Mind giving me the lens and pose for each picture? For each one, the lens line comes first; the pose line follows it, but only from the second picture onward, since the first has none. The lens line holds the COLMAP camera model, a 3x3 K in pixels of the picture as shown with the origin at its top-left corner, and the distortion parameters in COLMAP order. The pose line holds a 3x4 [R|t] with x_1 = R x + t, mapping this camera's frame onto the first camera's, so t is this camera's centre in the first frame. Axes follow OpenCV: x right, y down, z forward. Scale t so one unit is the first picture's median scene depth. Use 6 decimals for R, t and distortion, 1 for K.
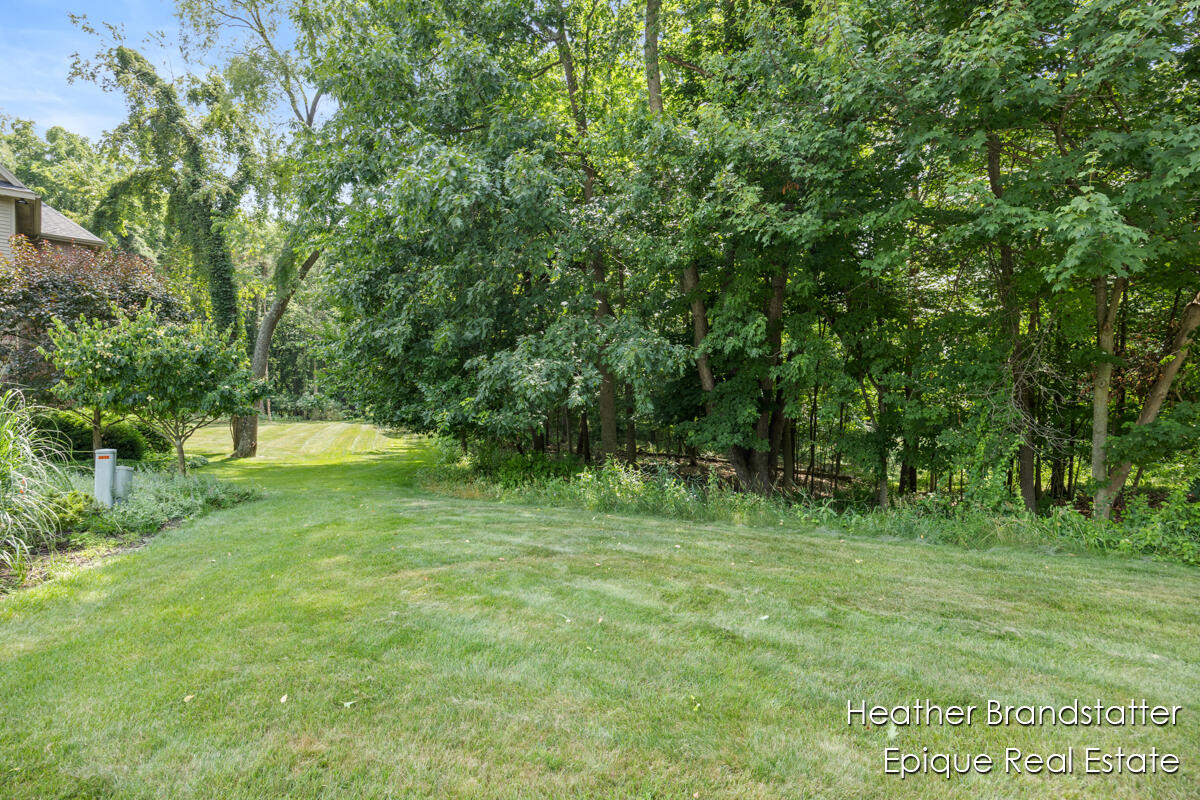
lens RADIAL K [[544.7, 0, 600.0], [0, 544.7, 400.0], [0, 0, 1]] dist [-0.020723, -0.000037]
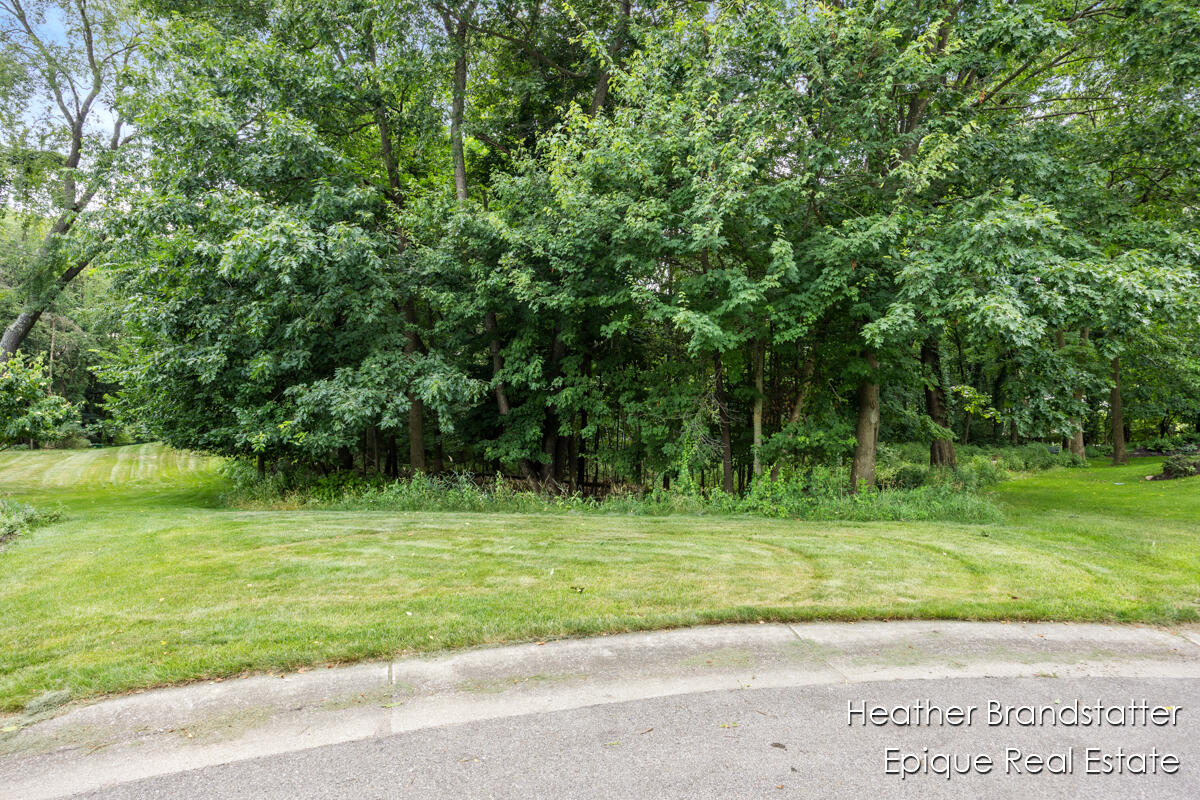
lens RADIAL K [[544.7, 0, 600.0], [0, 544.7, 400.0], [0, 0, 1]] dist [-0.020723, -0.000037]
pose [[0.941067, 0.009126, 0.338096, -0.009412], [0.004934, 0.999159, -0.040703, 0.000878], [-0.338183, 0.039973, 0.940231, -0.274493]]
